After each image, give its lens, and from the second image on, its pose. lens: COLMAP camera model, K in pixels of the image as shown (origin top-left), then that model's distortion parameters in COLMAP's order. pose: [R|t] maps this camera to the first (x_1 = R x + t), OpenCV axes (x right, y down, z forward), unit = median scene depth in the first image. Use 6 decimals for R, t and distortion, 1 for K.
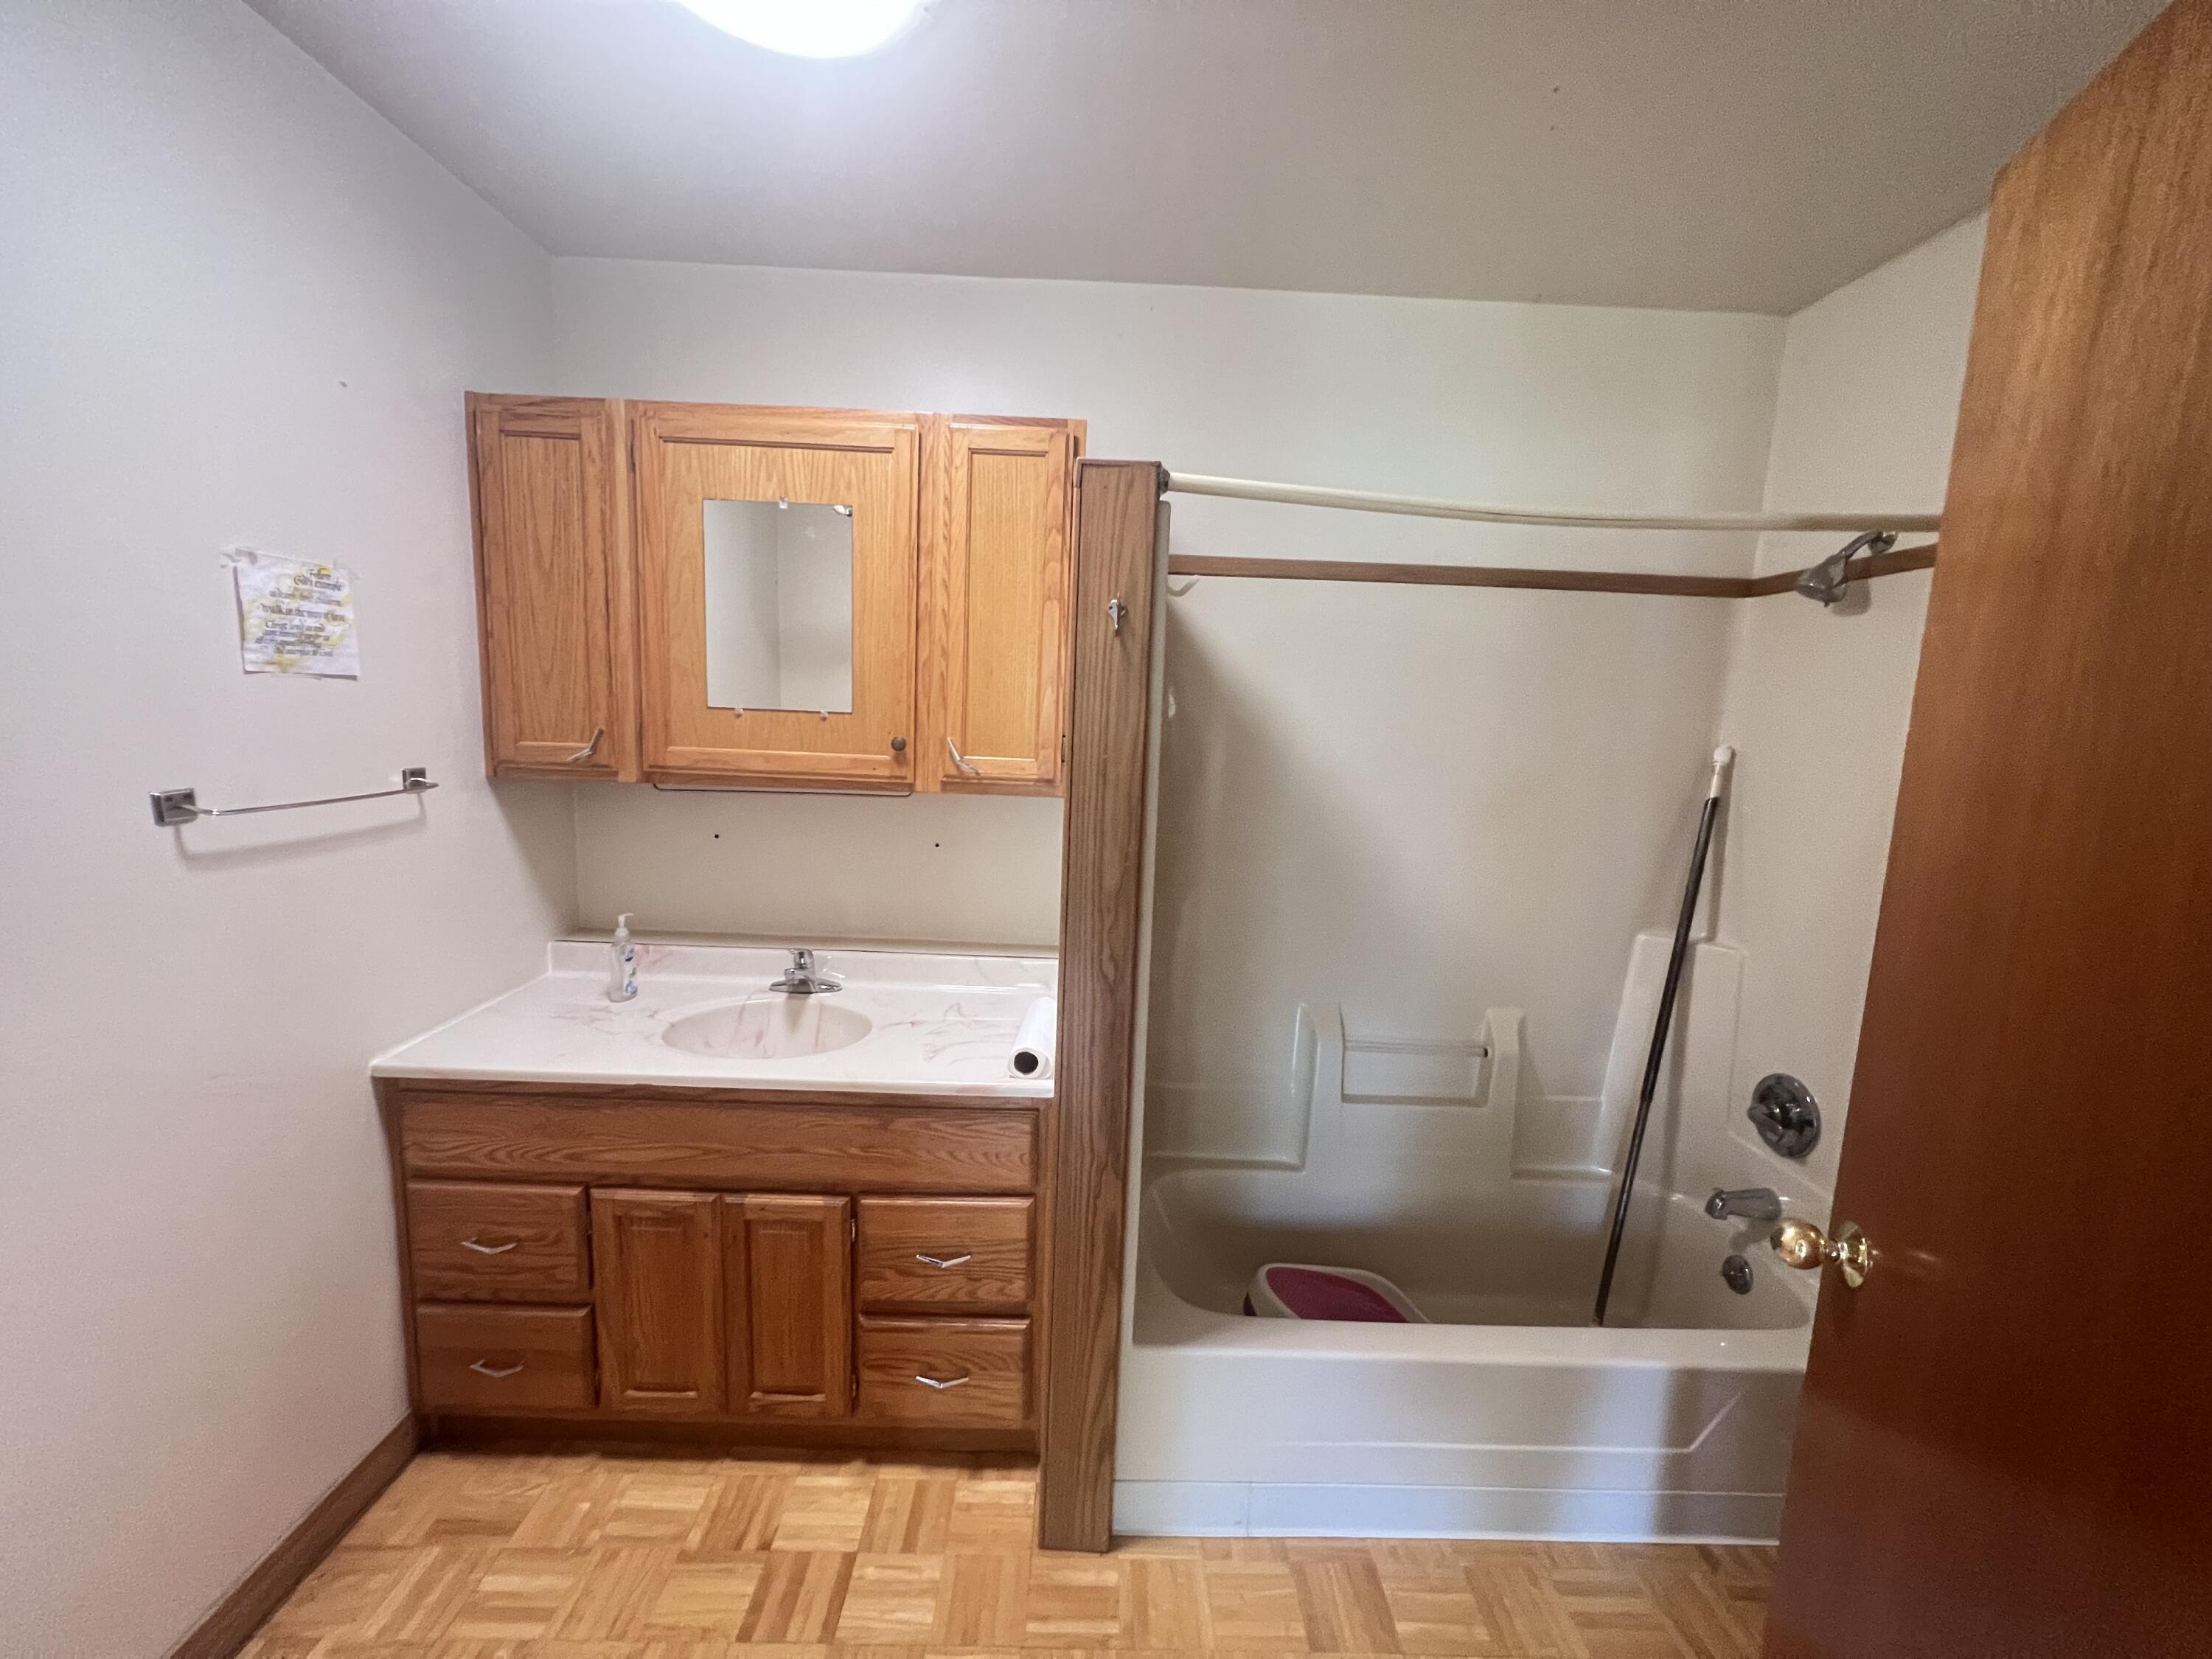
lens RADIAL K [[888.3, 0, 1101.6], [0, 888.3, 834.5], [0, 0, 1]] dist [-0.002109, 0.000923]
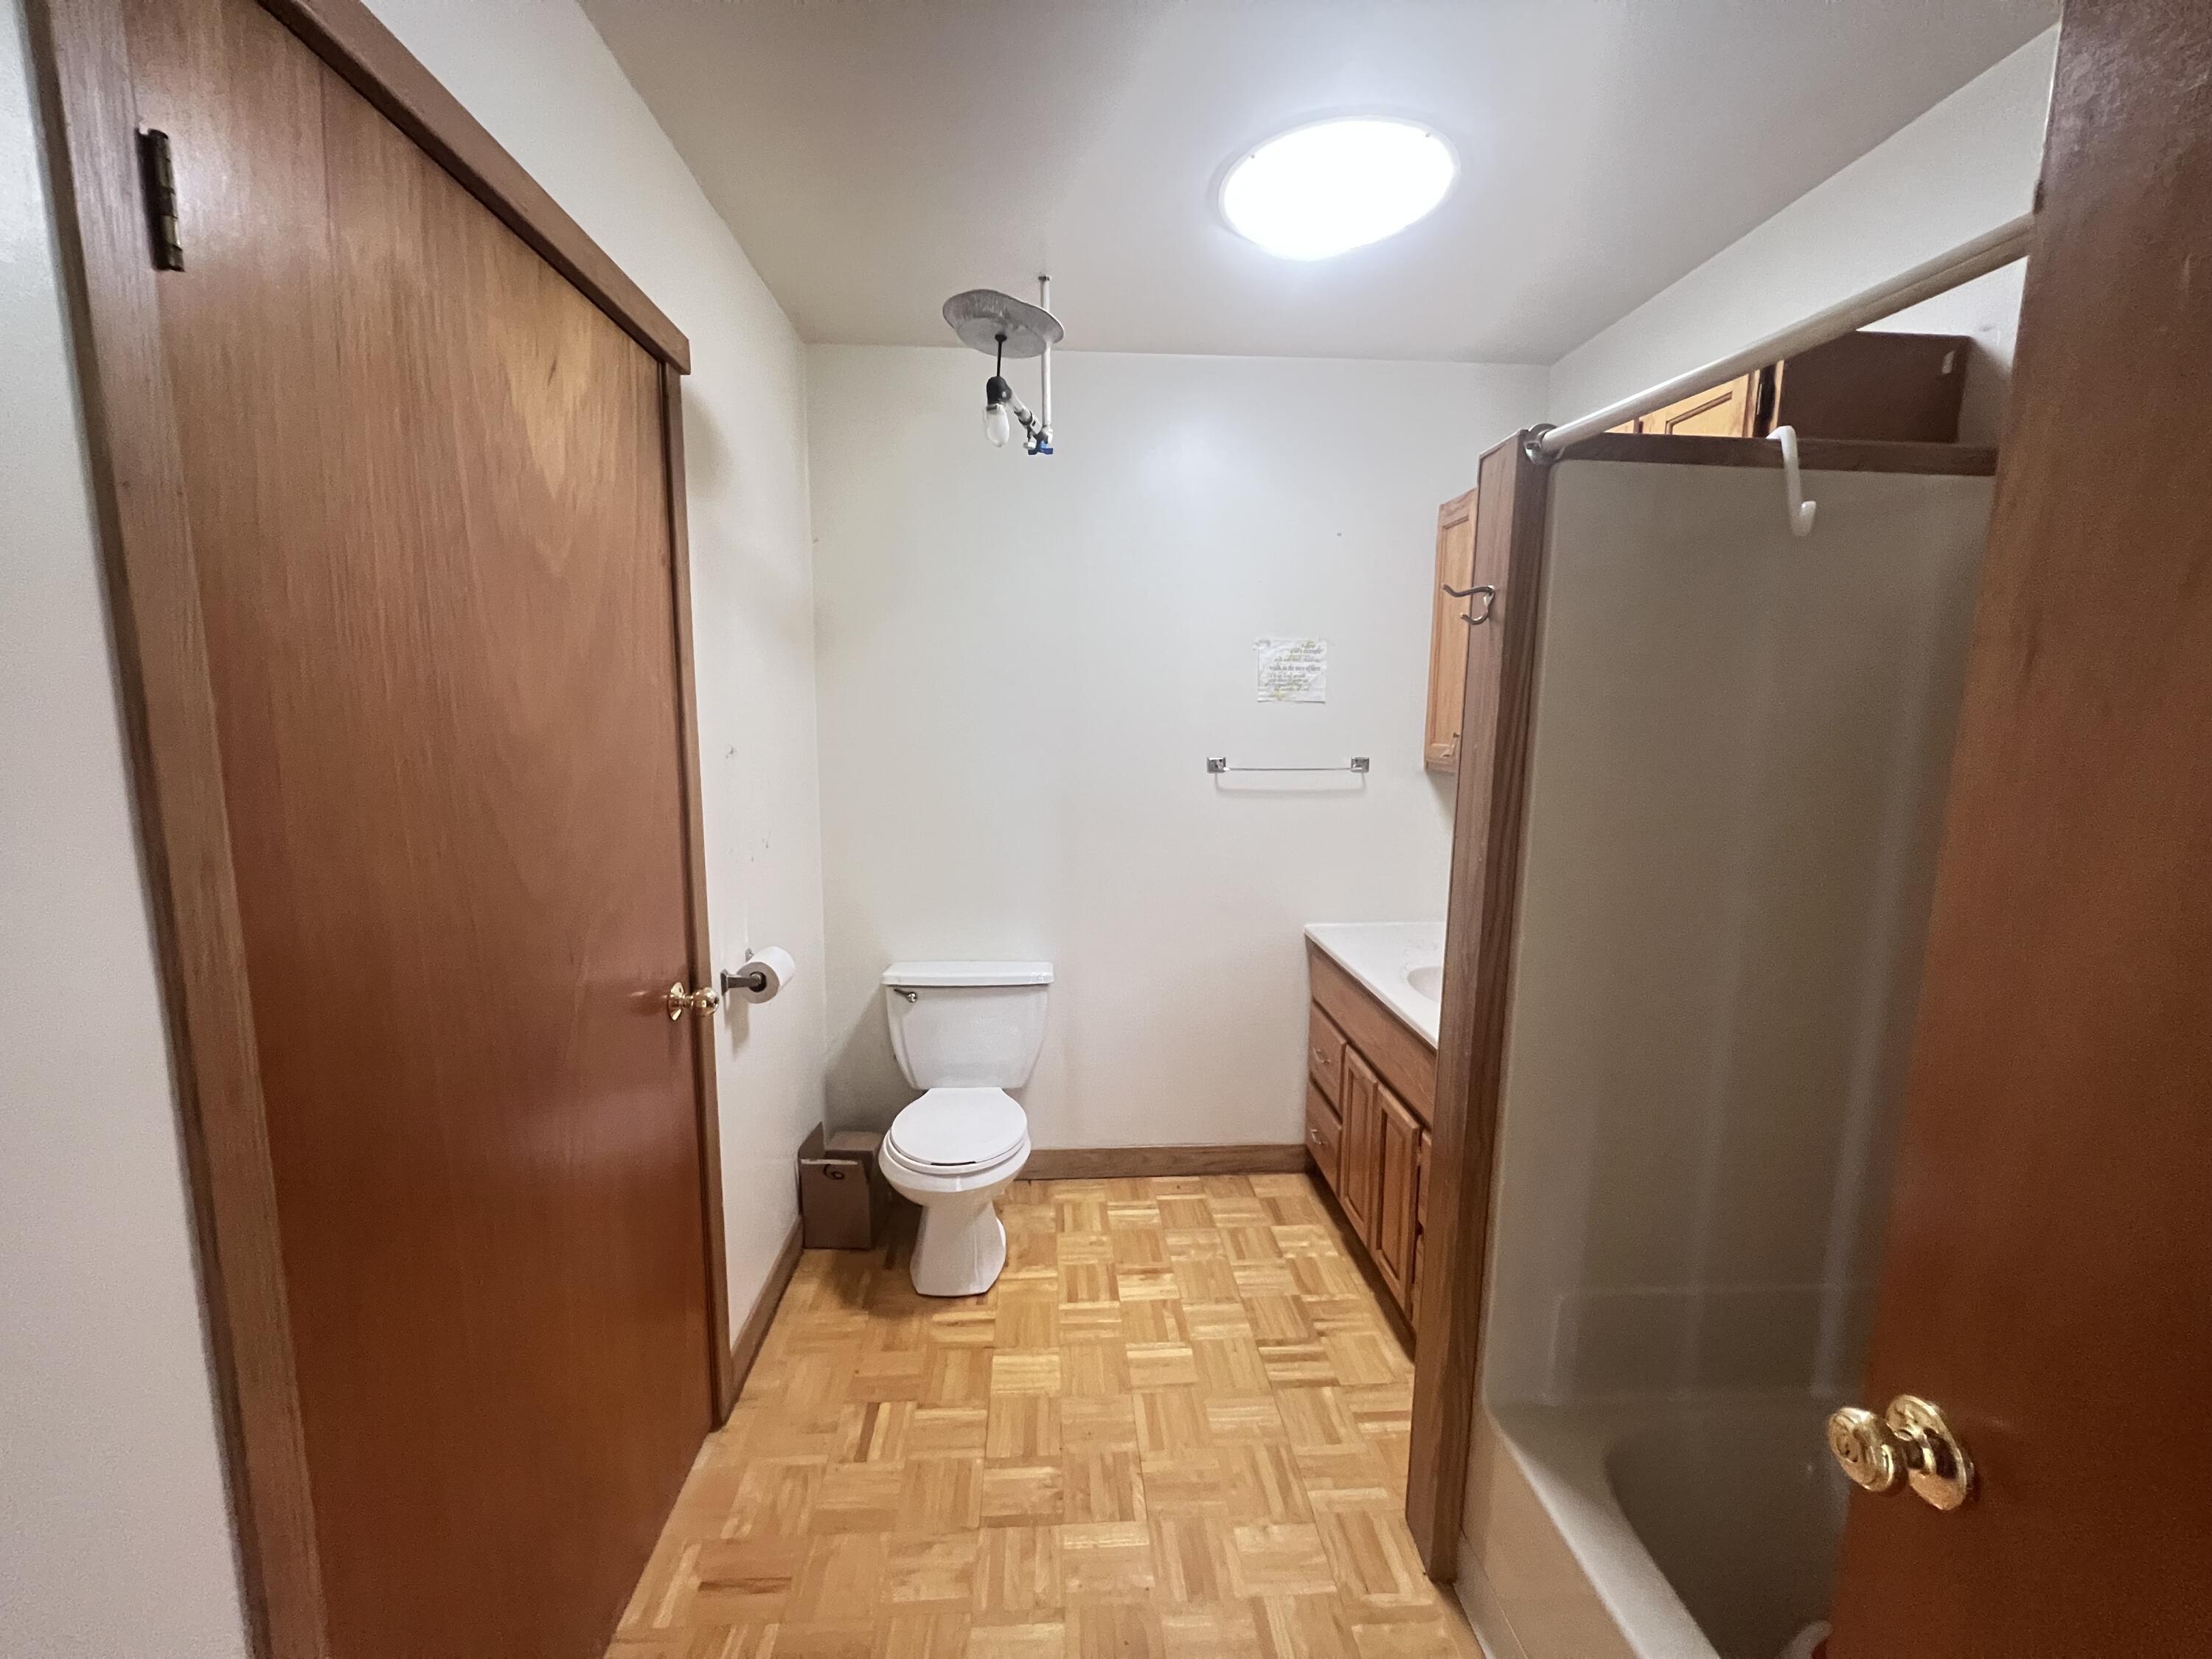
lens RADIAL K [[888.3, 0, 1098.7], [0, 888.3, 827.4], [0, 0, 1]] dist [-0.002109, 0.000923]
pose [[0.051261, 0.097914, -0.993874, 0.913252], [-0.142424, 0.985727, 0.089766, -0.029450], [0.988477, 0.136950, 0.064475, 0.501145]]
